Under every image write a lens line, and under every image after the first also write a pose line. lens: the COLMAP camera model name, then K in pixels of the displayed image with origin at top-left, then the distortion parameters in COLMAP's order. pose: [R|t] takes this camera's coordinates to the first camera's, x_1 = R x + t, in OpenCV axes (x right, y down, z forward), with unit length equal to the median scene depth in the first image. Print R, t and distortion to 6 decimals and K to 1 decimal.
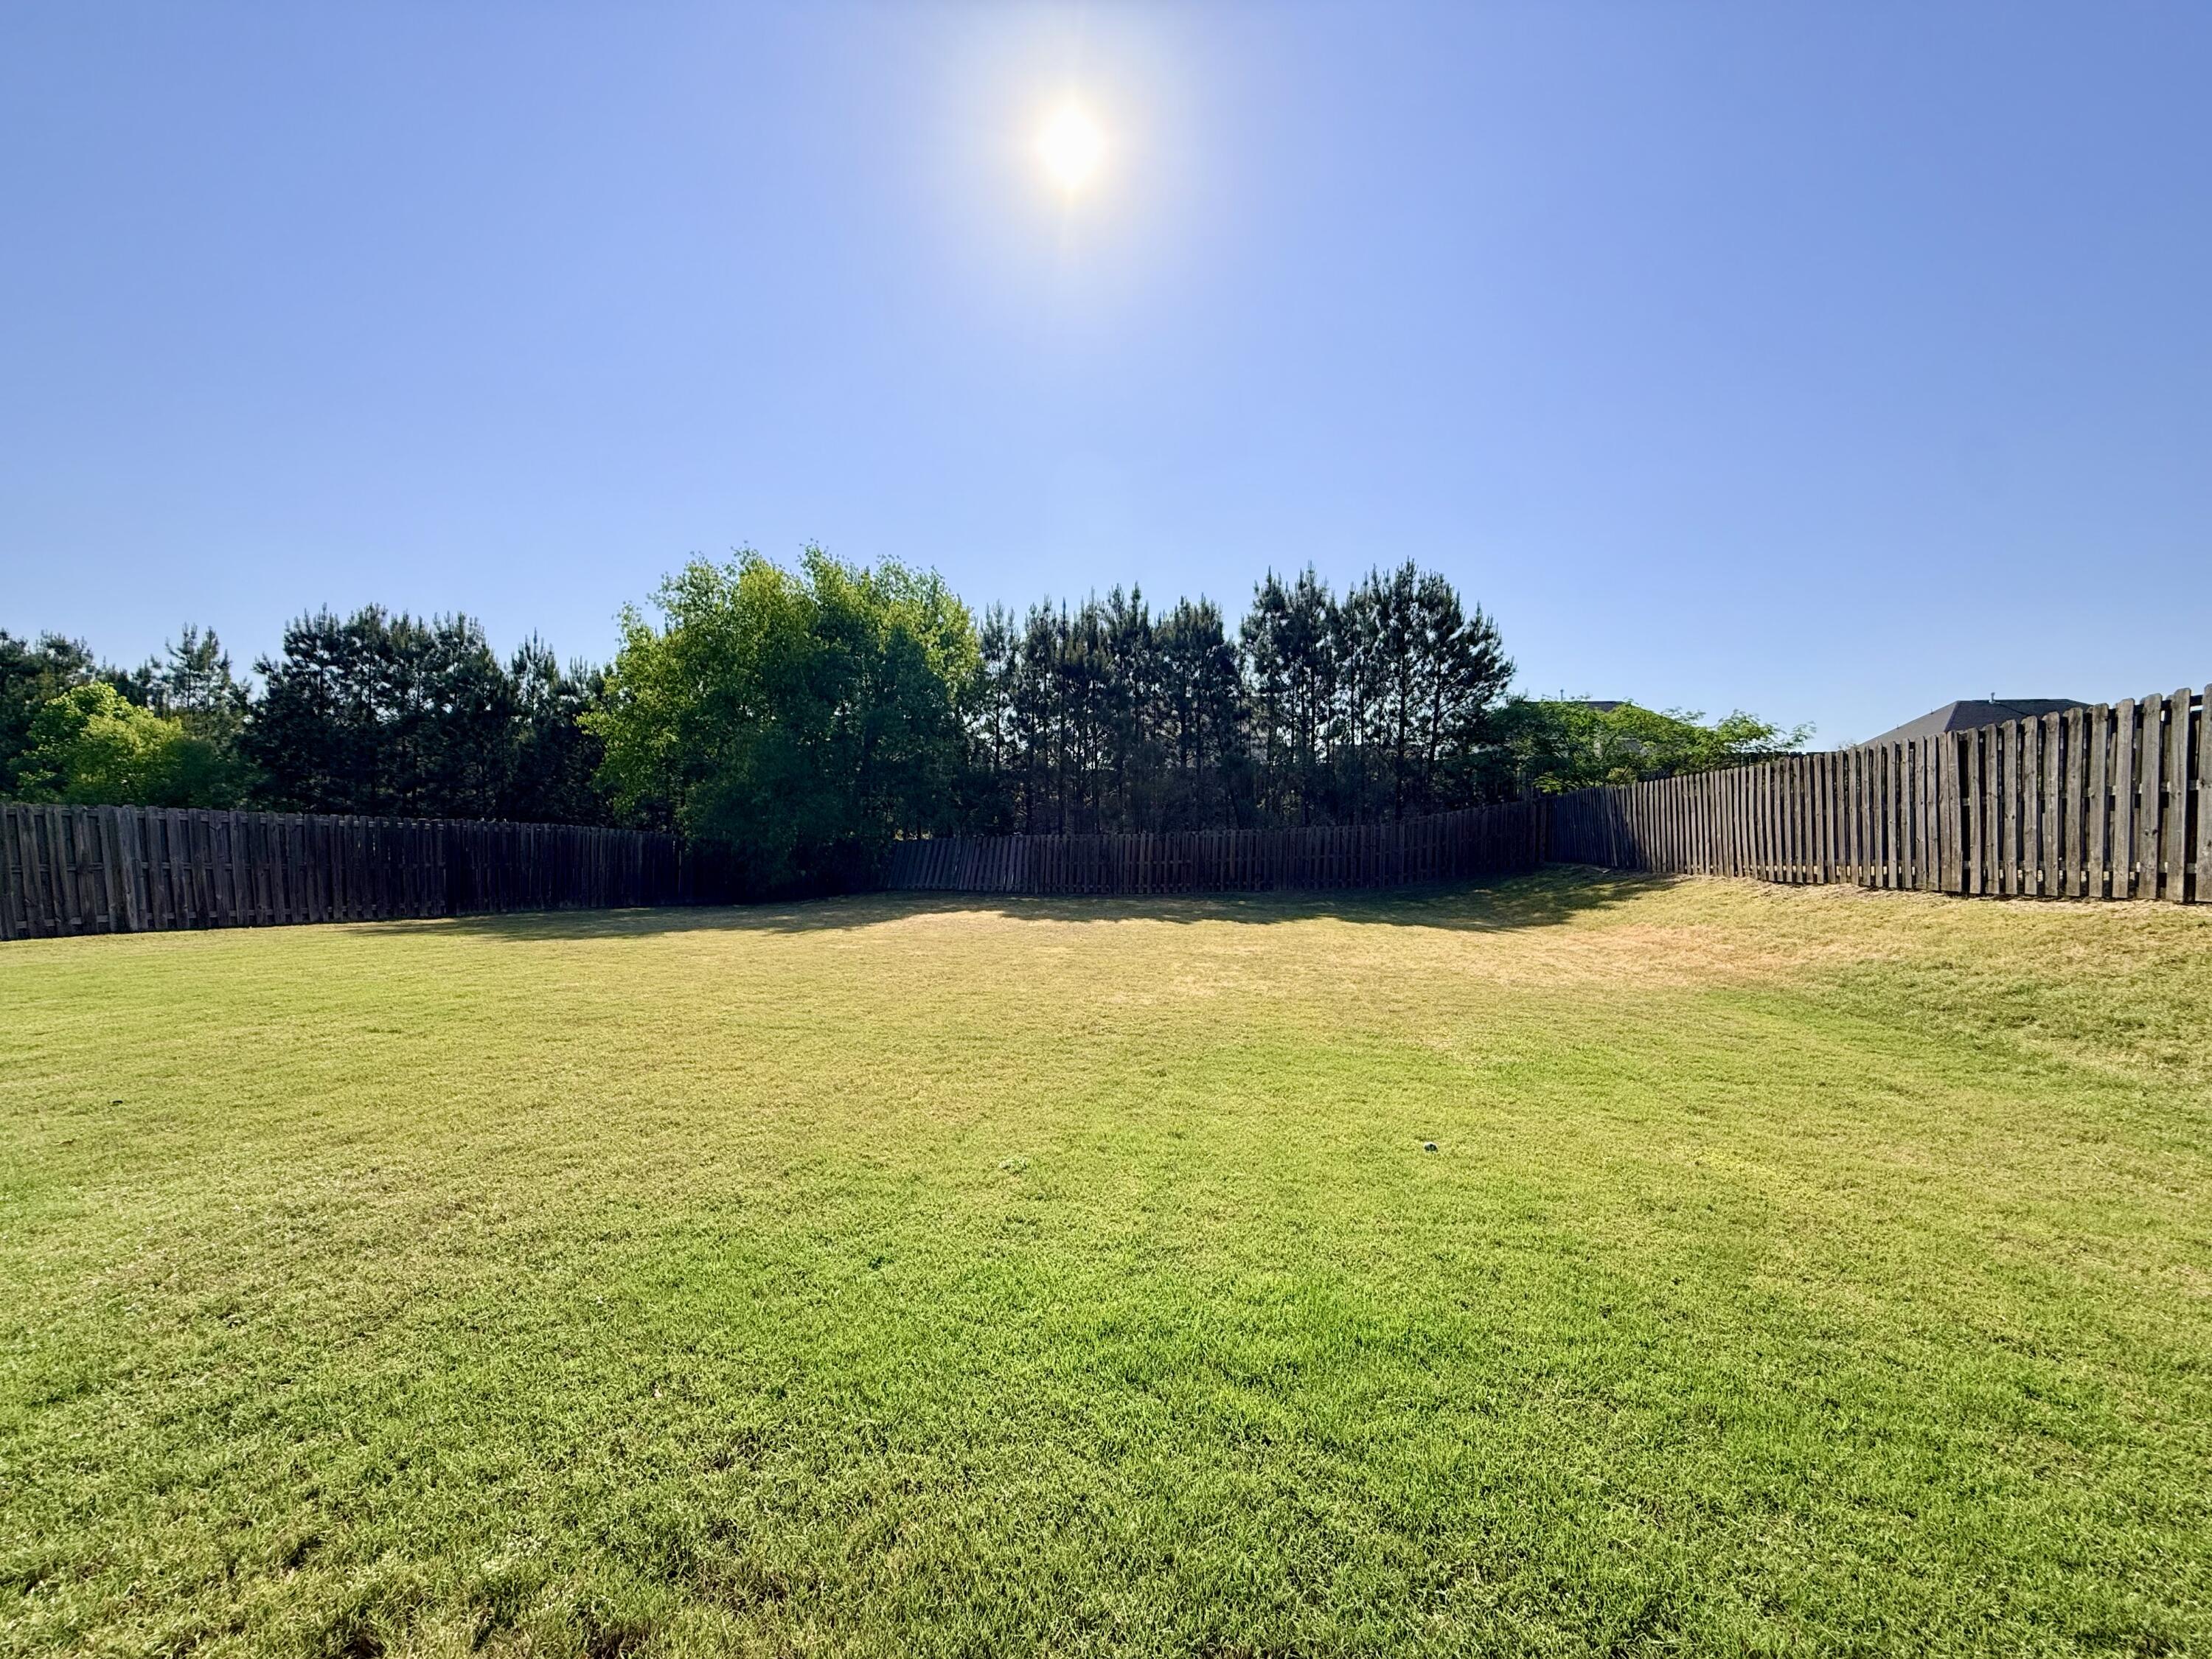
lens RADIAL K [[880.2, 0, 1098.7], [0, 880.2, 830.5], [0, 0, 1]] dist [0.000788, 0.000045]
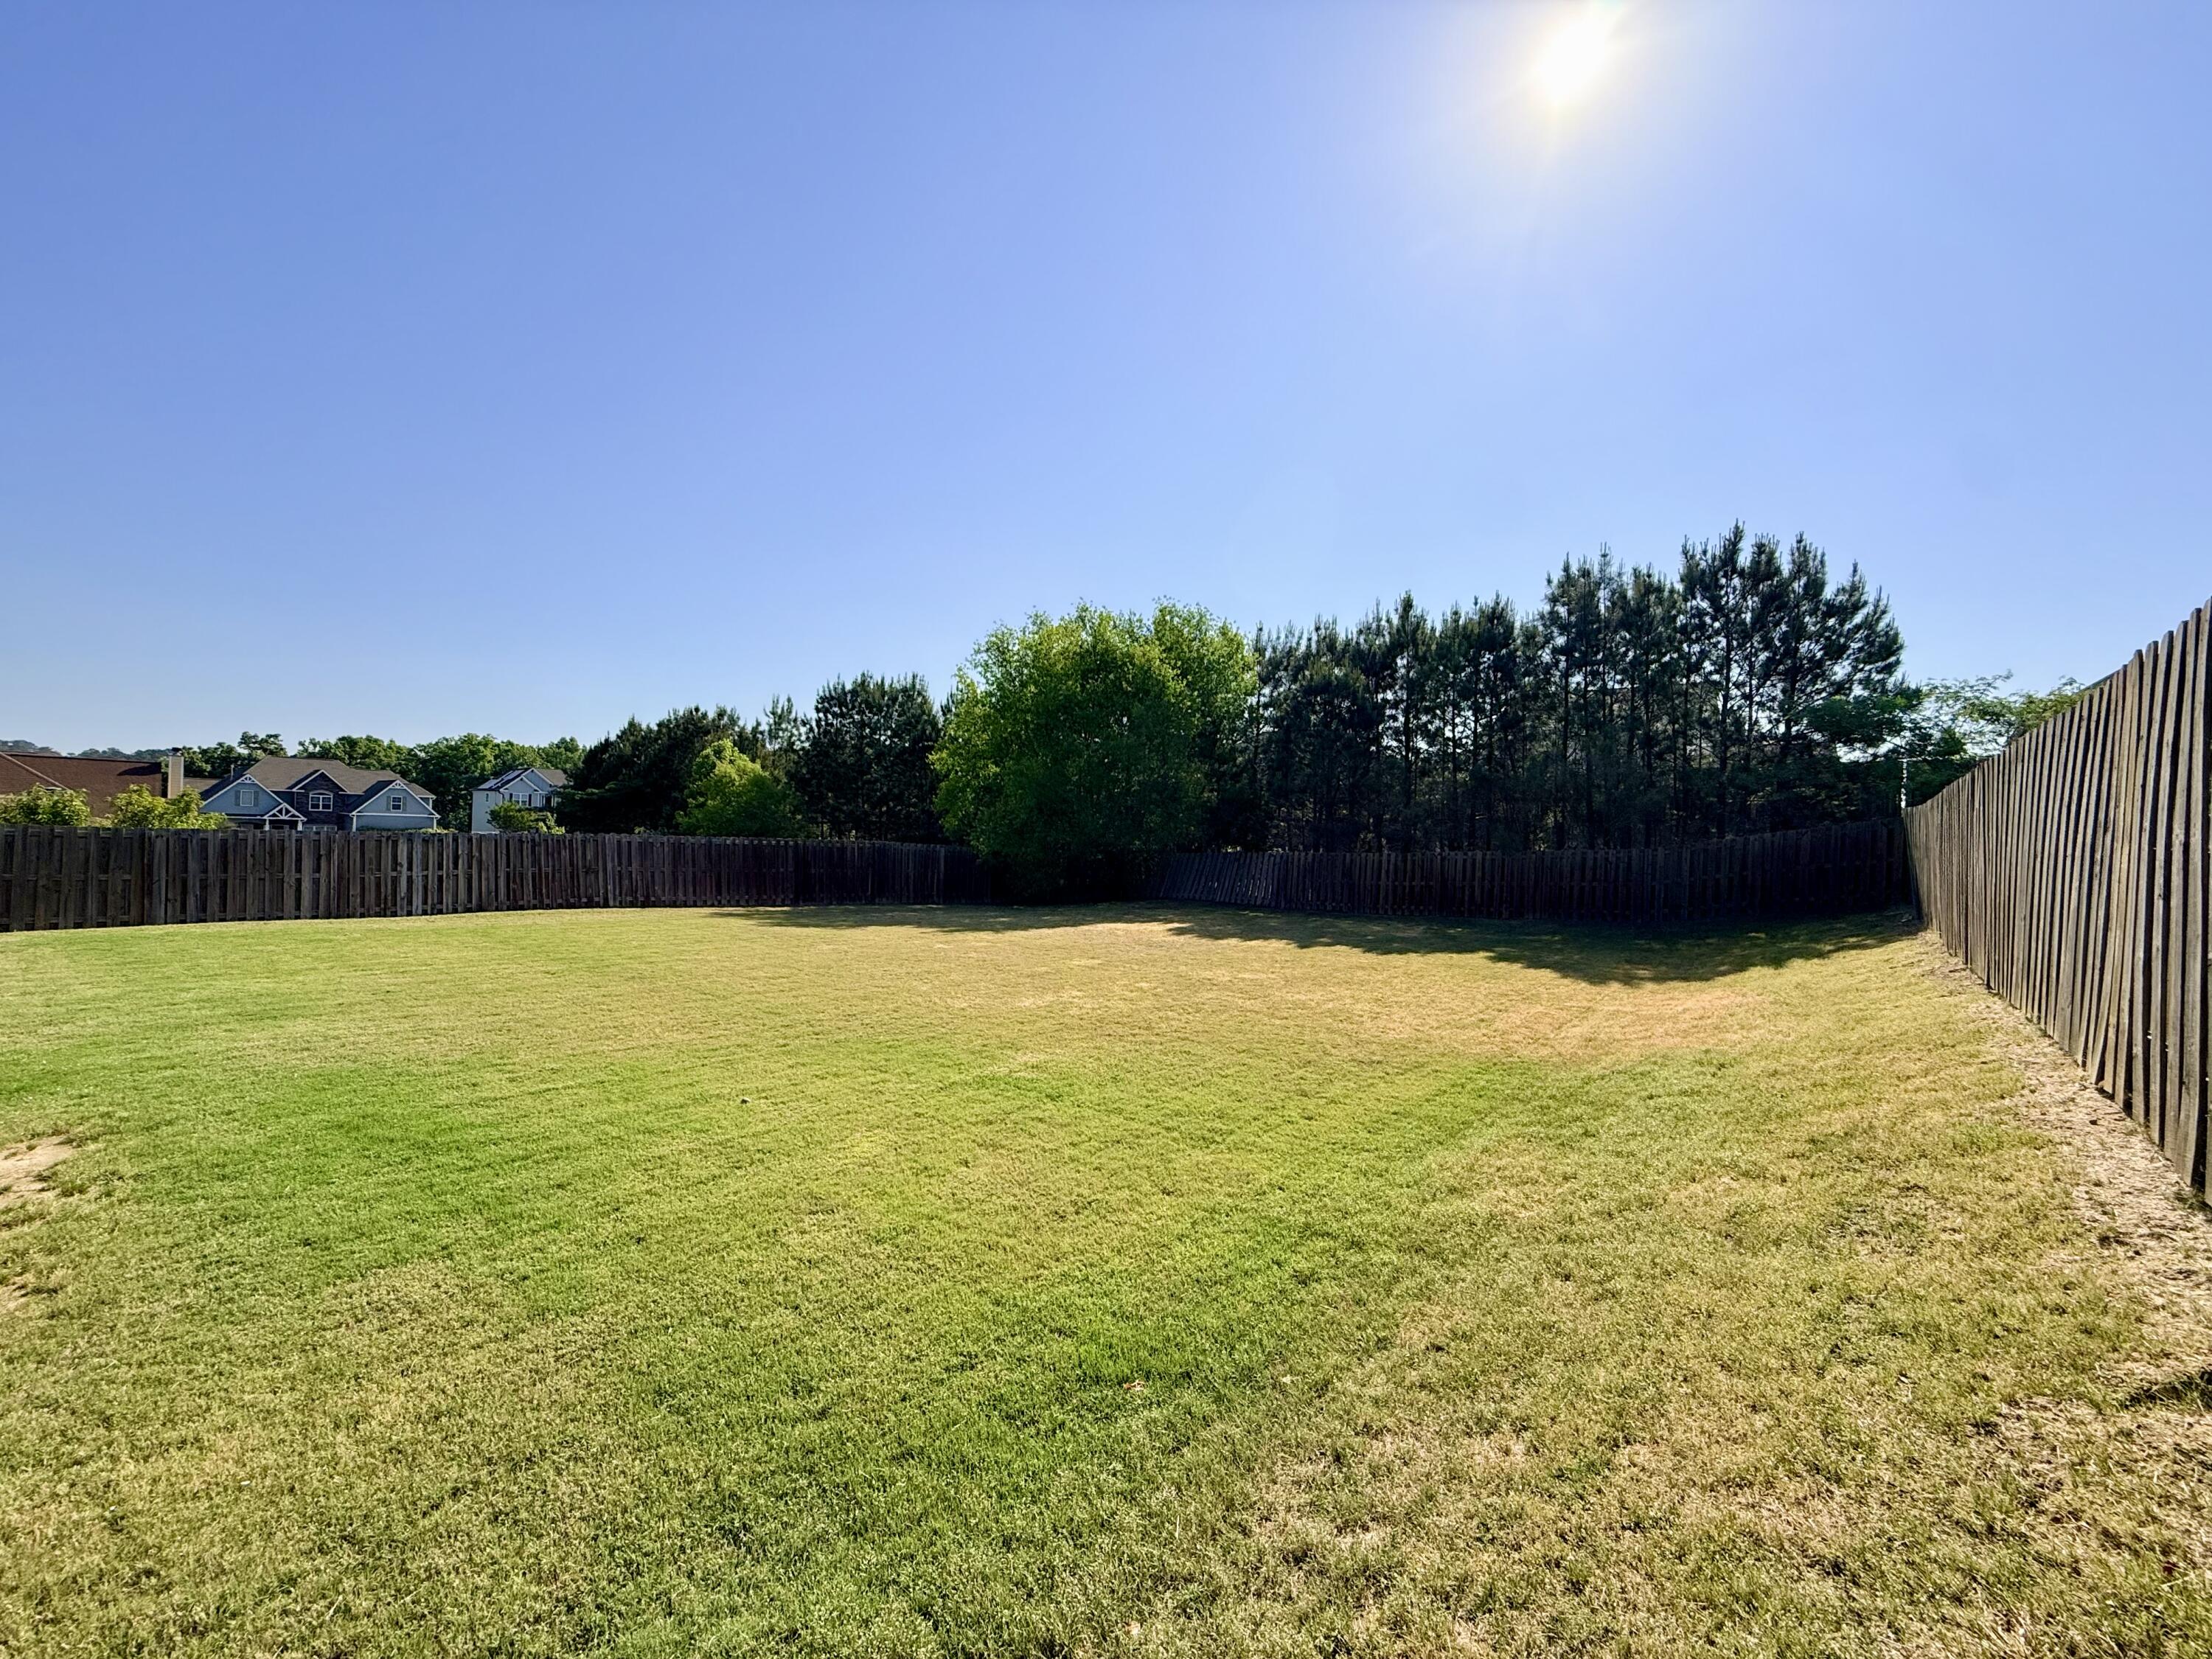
lens RADIAL K [[880.2, 0, 1098.7], [0, 880.2, 830.5], [0, 0, 1]] dist [0.000788, 0.000045]
pose [[0.866113, 0.006841, -0.499802, 0.211356], [-0.007289, 0.999973, 0.001056, -0.015868], [0.499795, 0.002728, 0.866139, -0.003453]]
